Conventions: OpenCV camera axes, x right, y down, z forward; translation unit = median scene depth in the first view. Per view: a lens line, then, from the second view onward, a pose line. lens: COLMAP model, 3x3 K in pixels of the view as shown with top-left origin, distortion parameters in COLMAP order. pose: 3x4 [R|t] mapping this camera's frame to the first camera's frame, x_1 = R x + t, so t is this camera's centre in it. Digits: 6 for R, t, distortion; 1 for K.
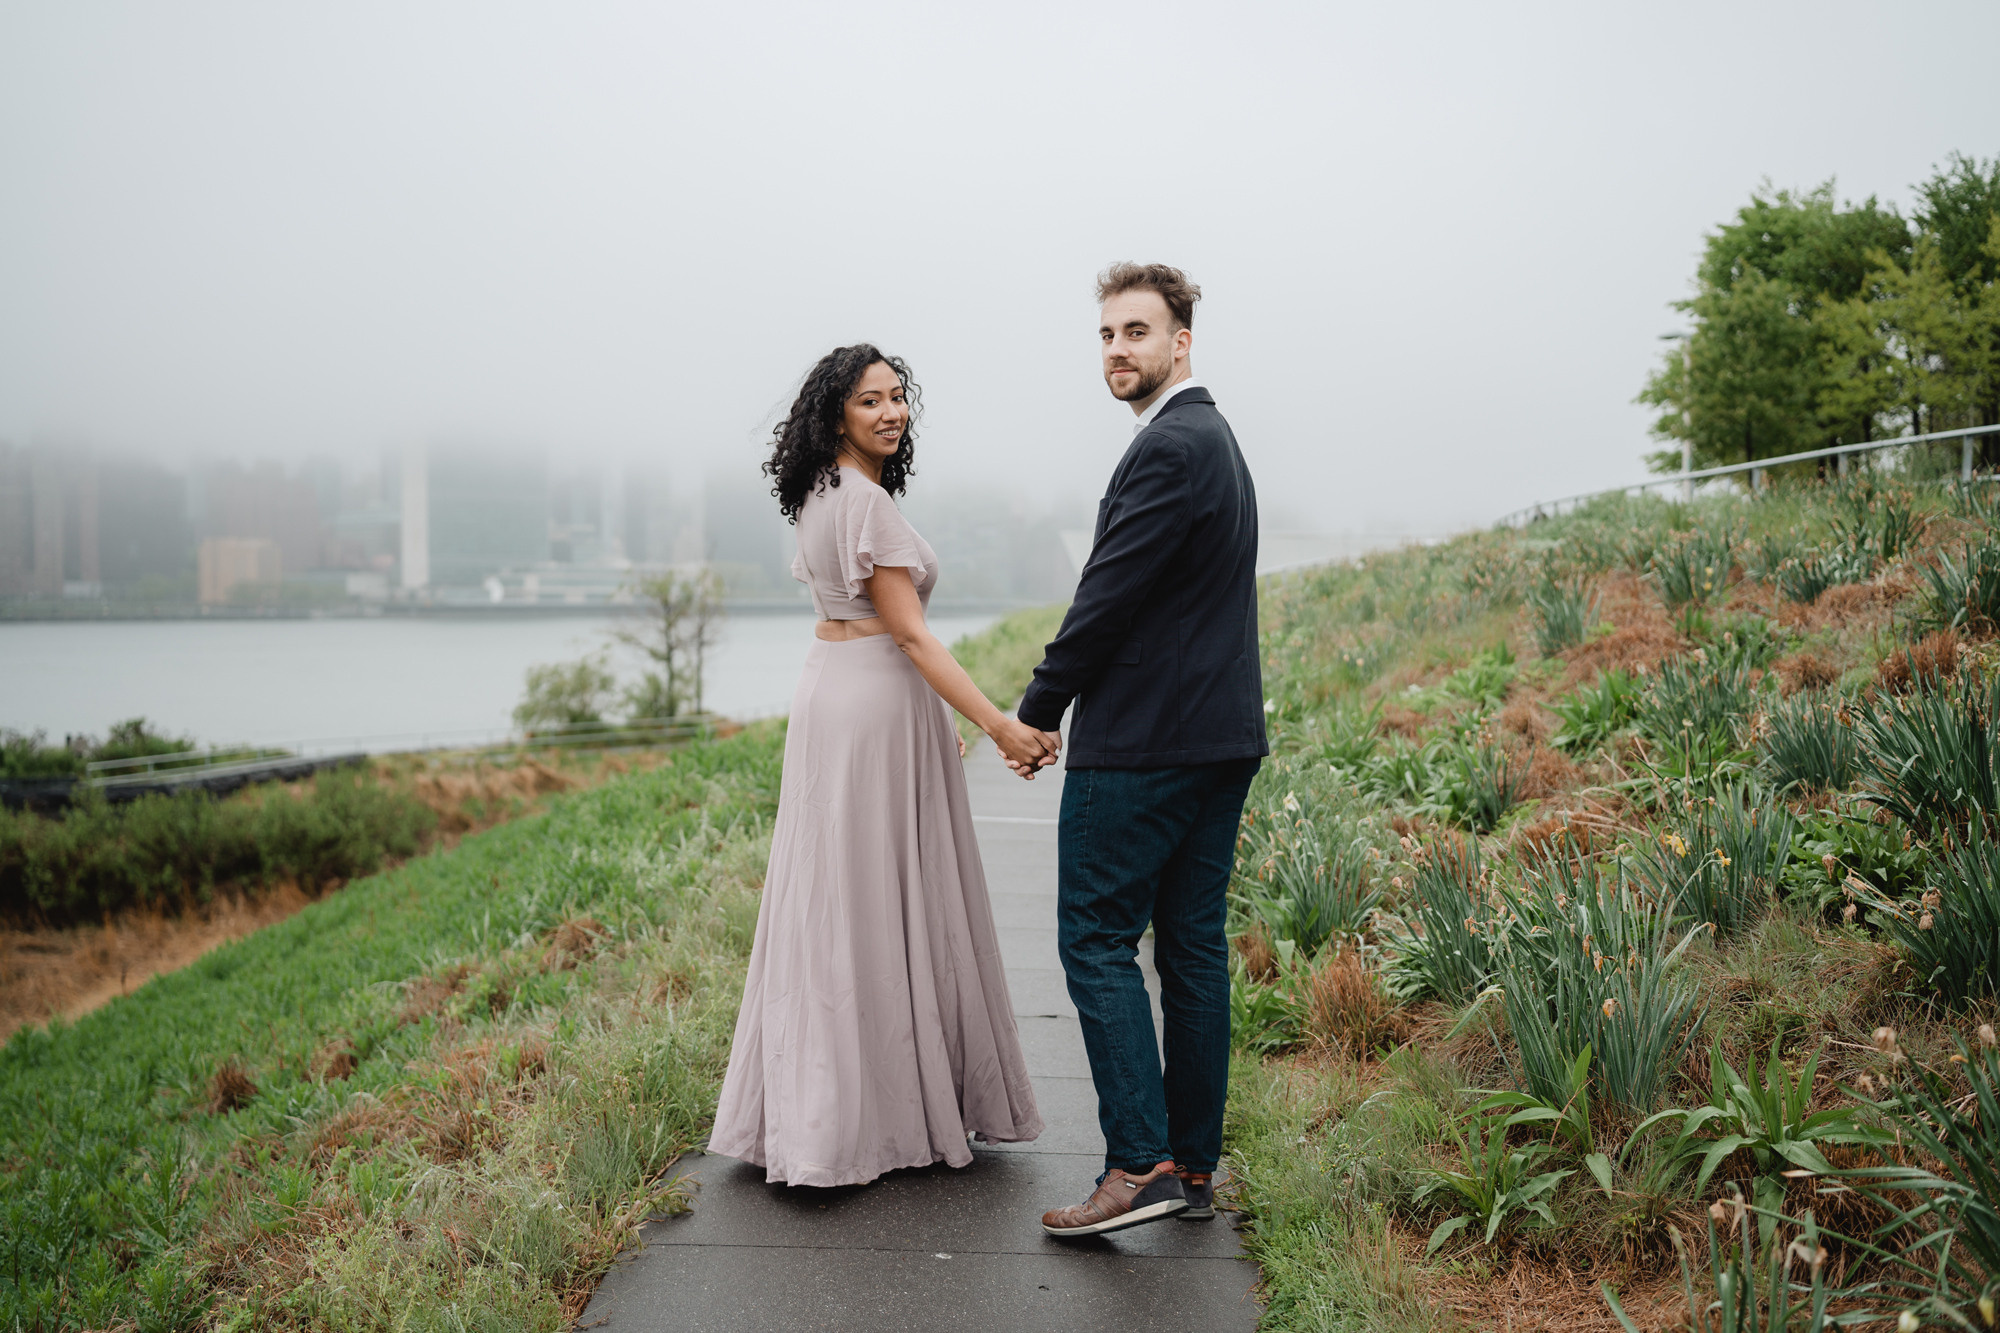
lens RADIAL K [[2092.9, 0, 1007.3], [0, 2092.9, 604.7], [0, 0, 1]] dist [-0.063704, 0.137694]
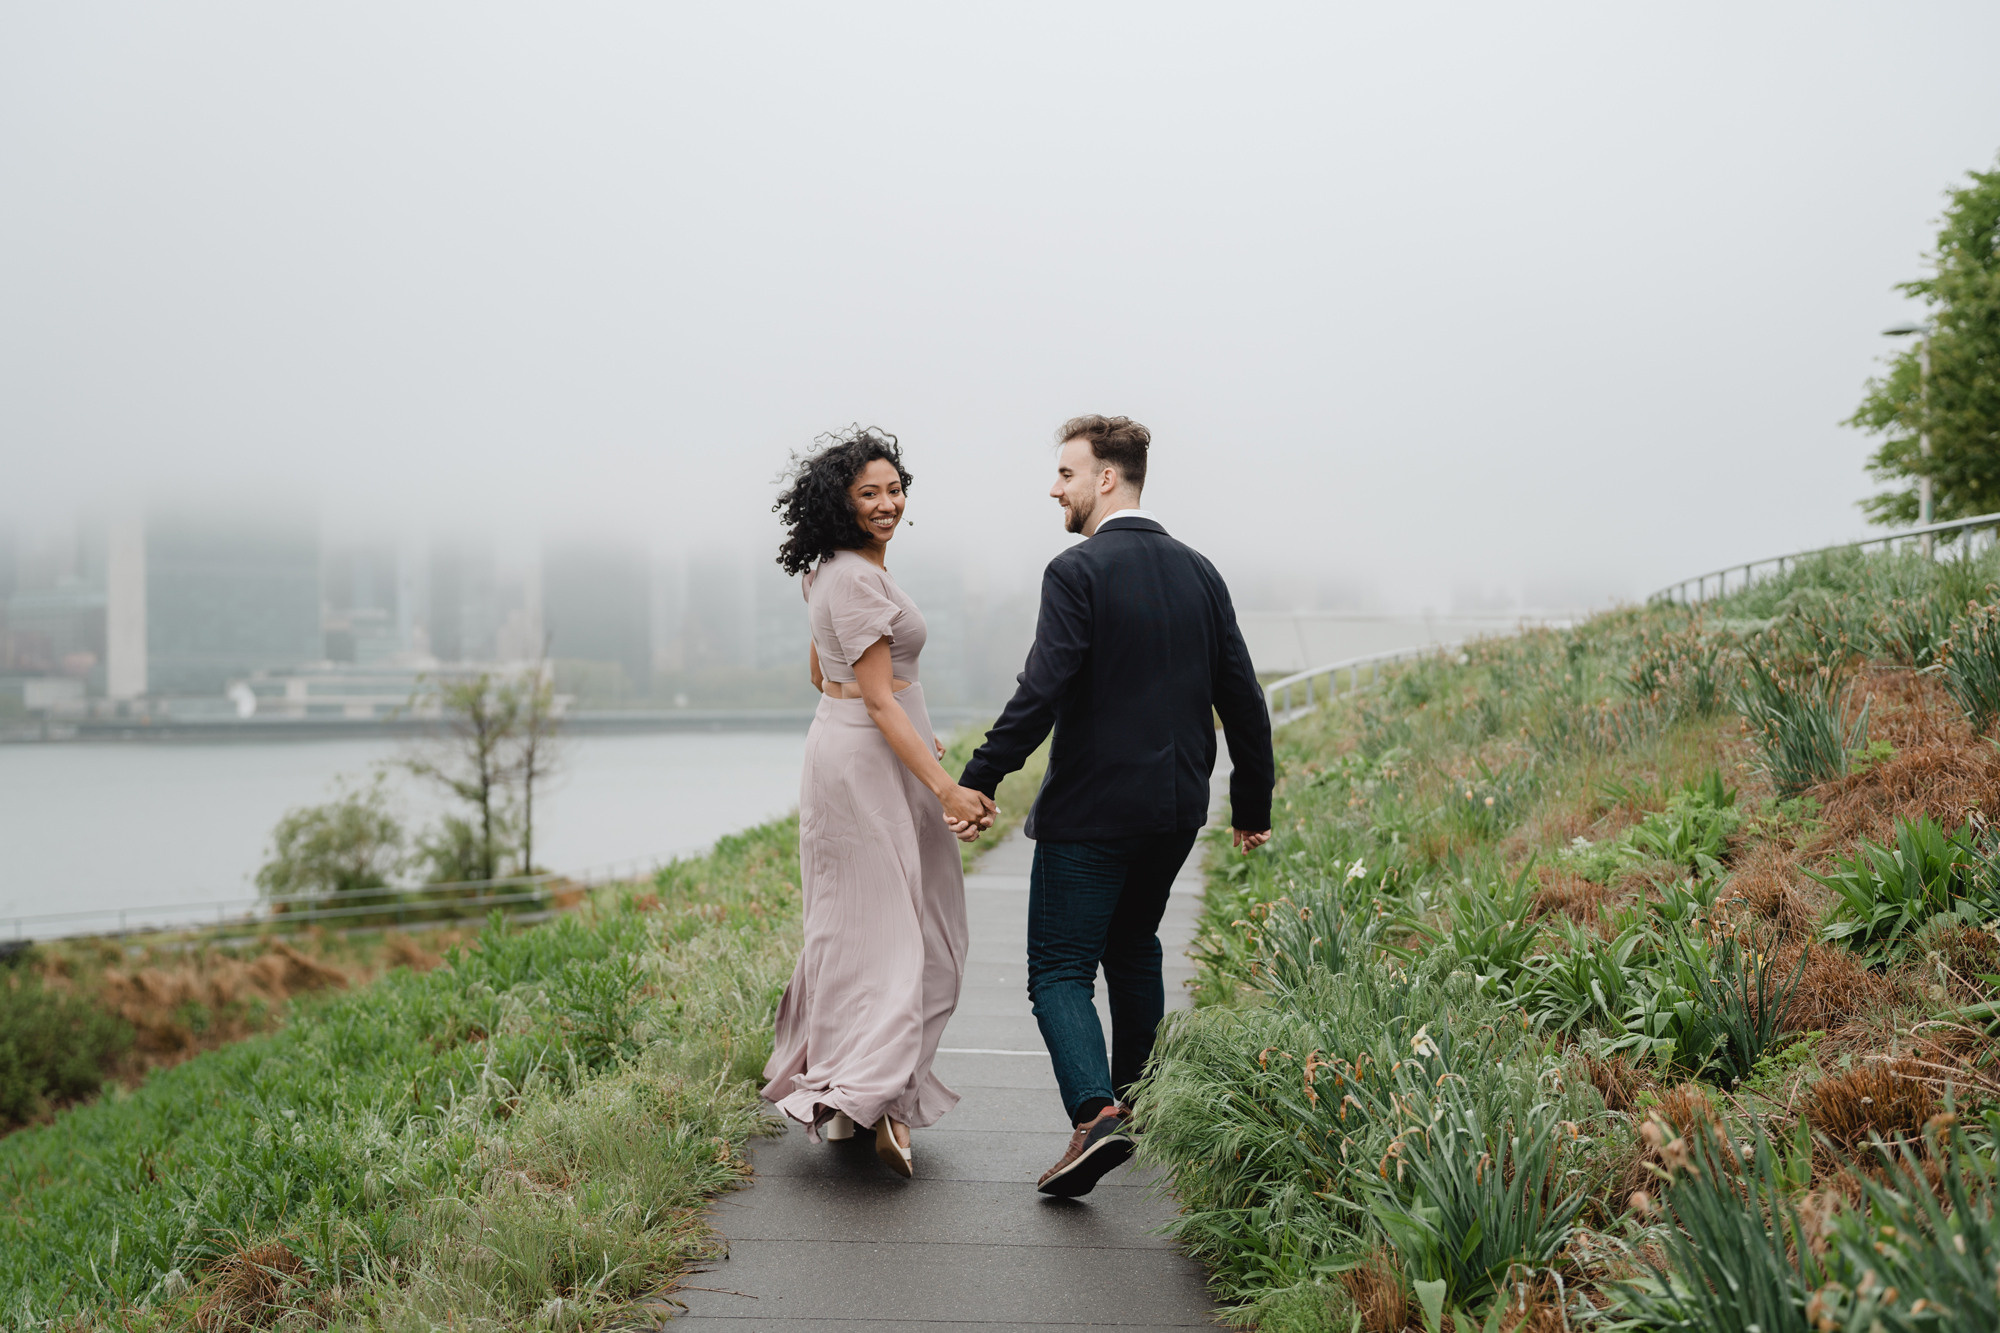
lens RADIAL K [[2806.8, 0, 1030.6], [0, 2806.8, 669.8], [0, 0, 1]] dist [0.171274, 0.059021]
pose [[0.999682, -0.006372, 0.024411, 0.000620], [0.006766, 0.999848, -0.016071, -0.001034], [-0.024305, 0.016231, 0.999573, 0.112042]]
